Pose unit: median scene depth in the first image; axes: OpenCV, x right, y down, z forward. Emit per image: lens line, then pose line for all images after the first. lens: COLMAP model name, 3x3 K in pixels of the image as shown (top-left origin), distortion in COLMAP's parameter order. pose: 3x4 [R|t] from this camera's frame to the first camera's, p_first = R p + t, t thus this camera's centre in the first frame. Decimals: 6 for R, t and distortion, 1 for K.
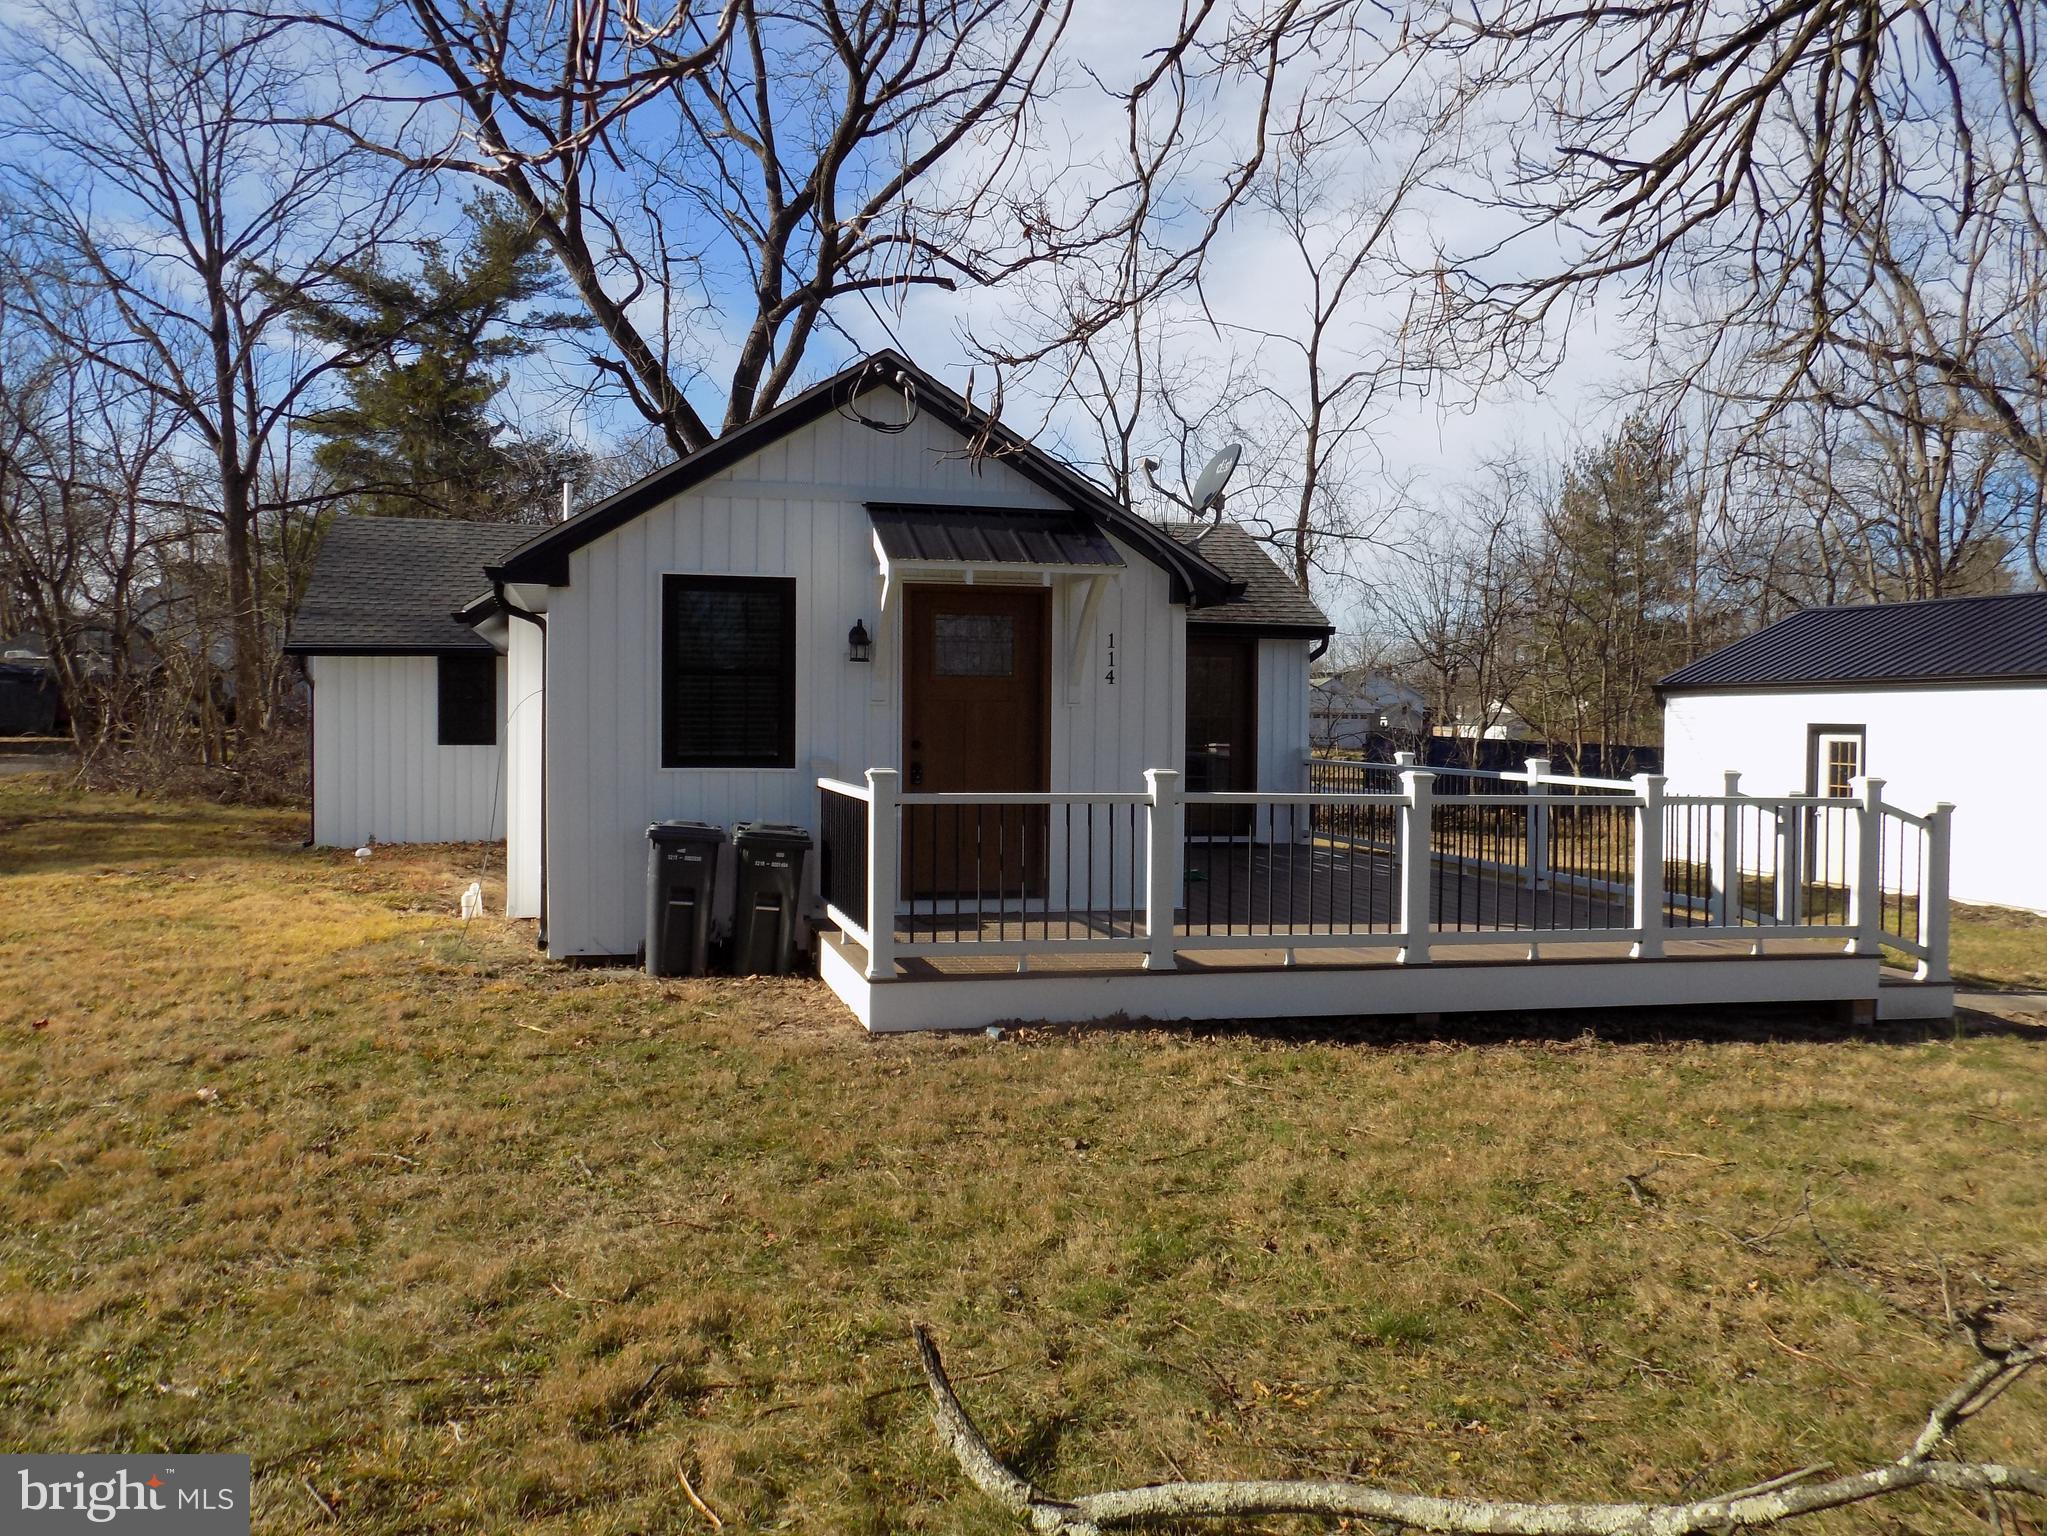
lens RADIAL K [[1707.2, 0, 1023.5], [0, 1707.2, 768.0], [0, 0, 1]] dist [-0.002007, 0.099583]
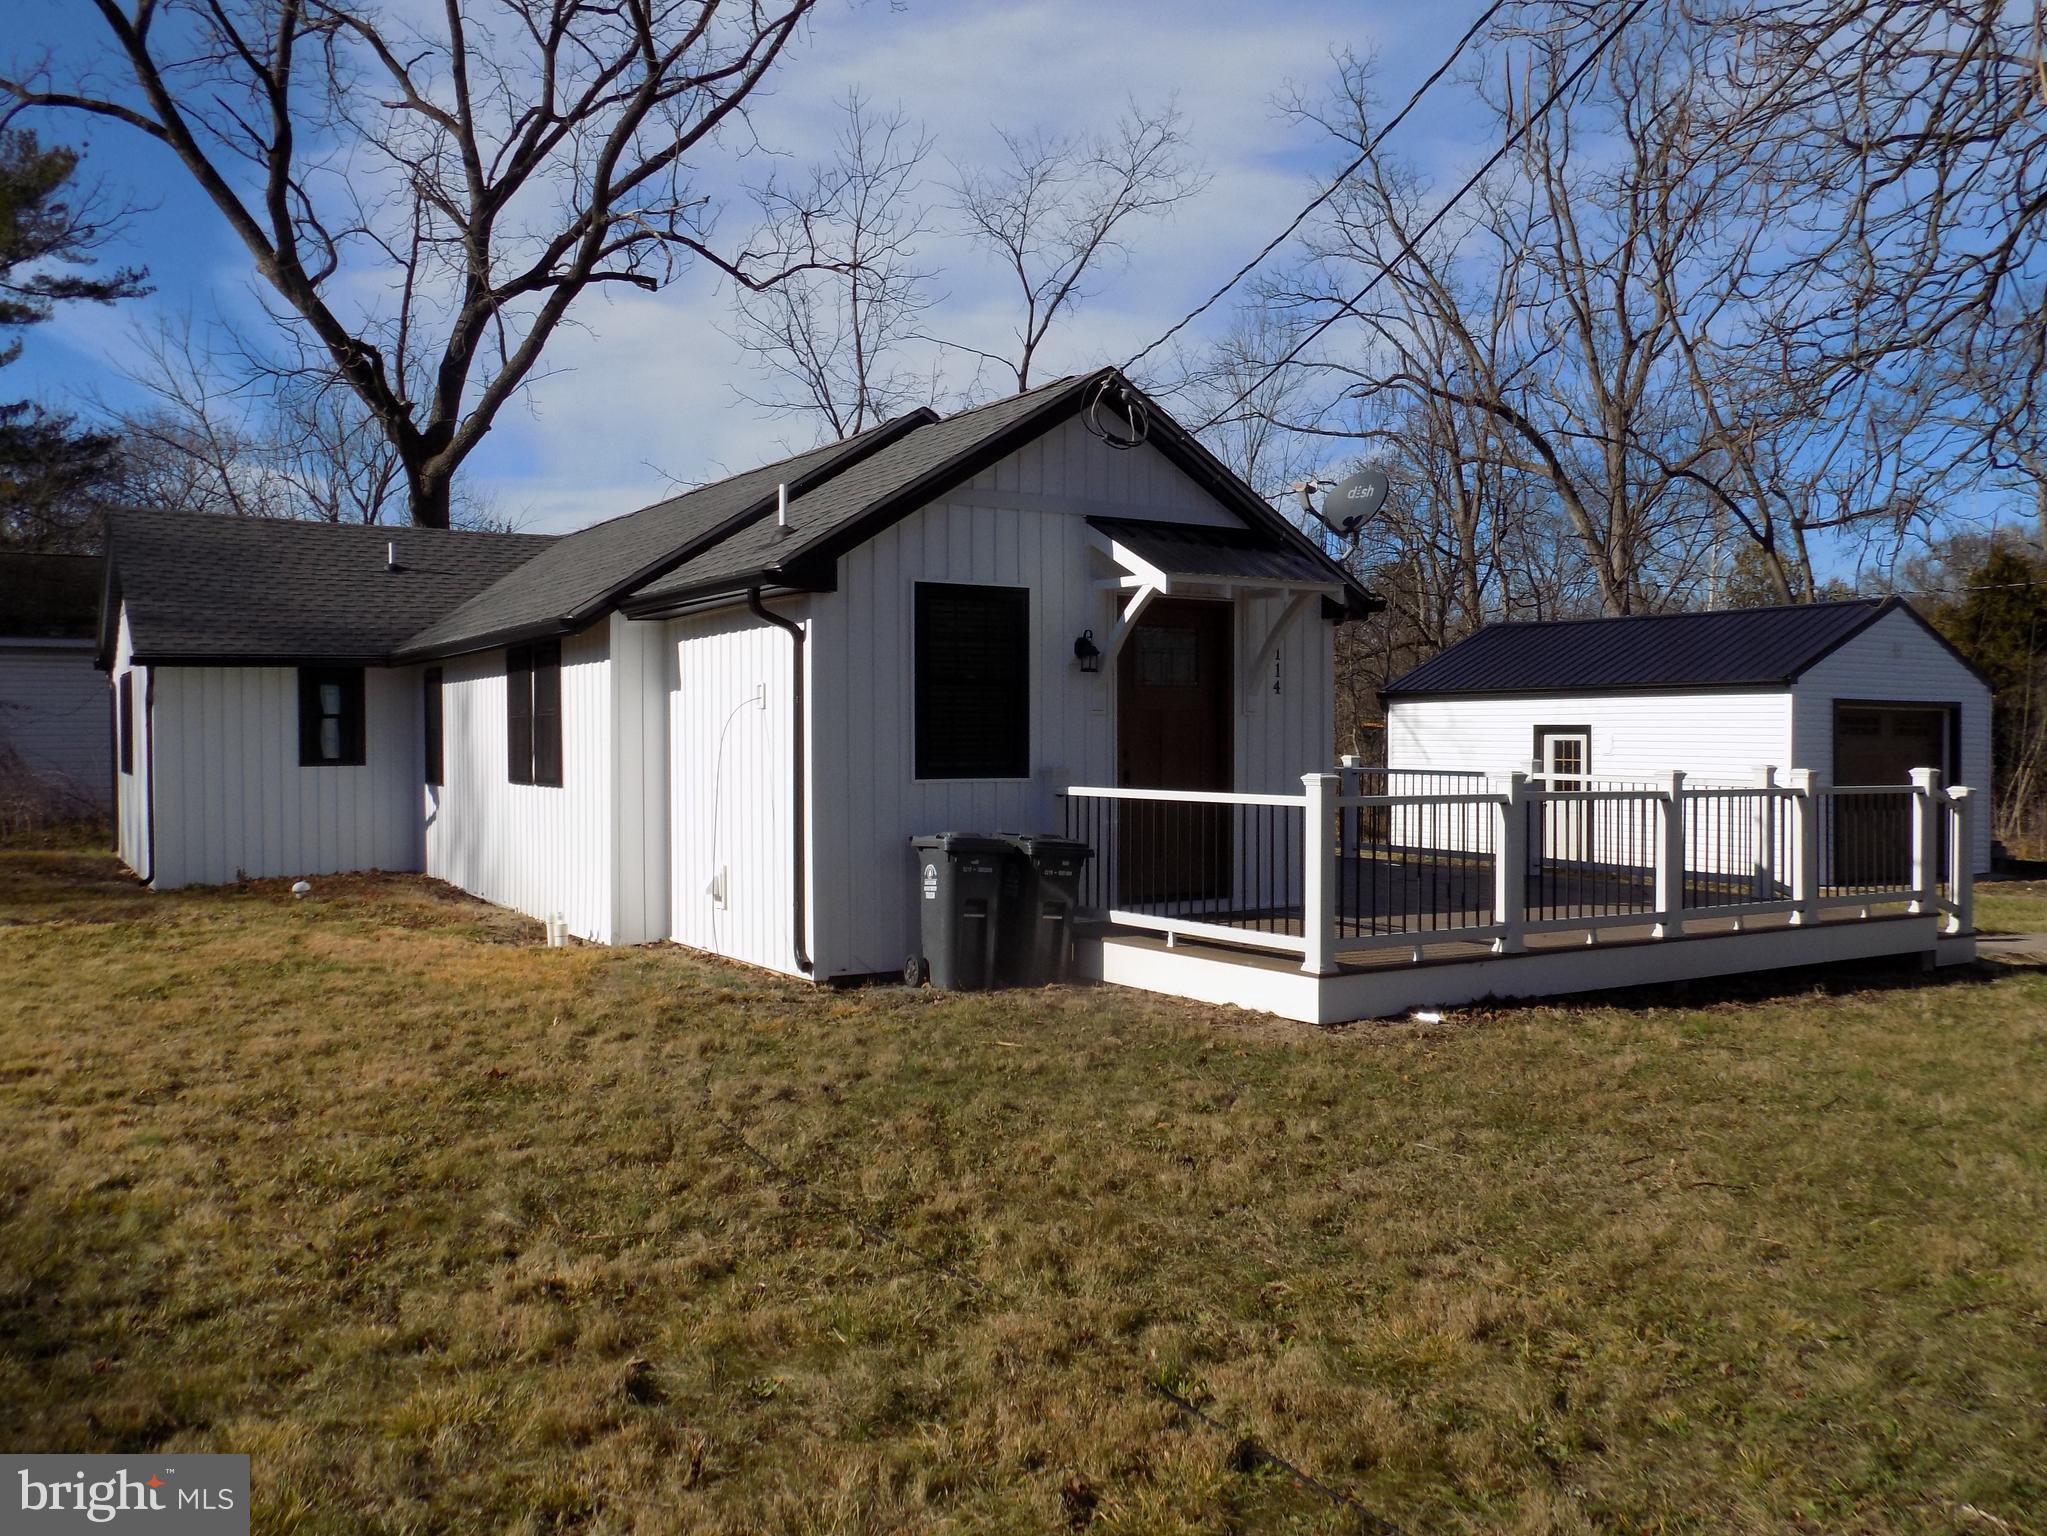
lens RADIAL K [[1707.2, 0, 1023.5], [0, 1707.2, 768.0], [0, 0, 1]] dist [-0.002007, 0.099583]
pose [[0.953717, -0.020039, 0.300037, -0.377606], [0.022040, 0.999752, -0.003287, -0.002045], [-0.299897, 0.009747, 0.953922, 0.036933]]
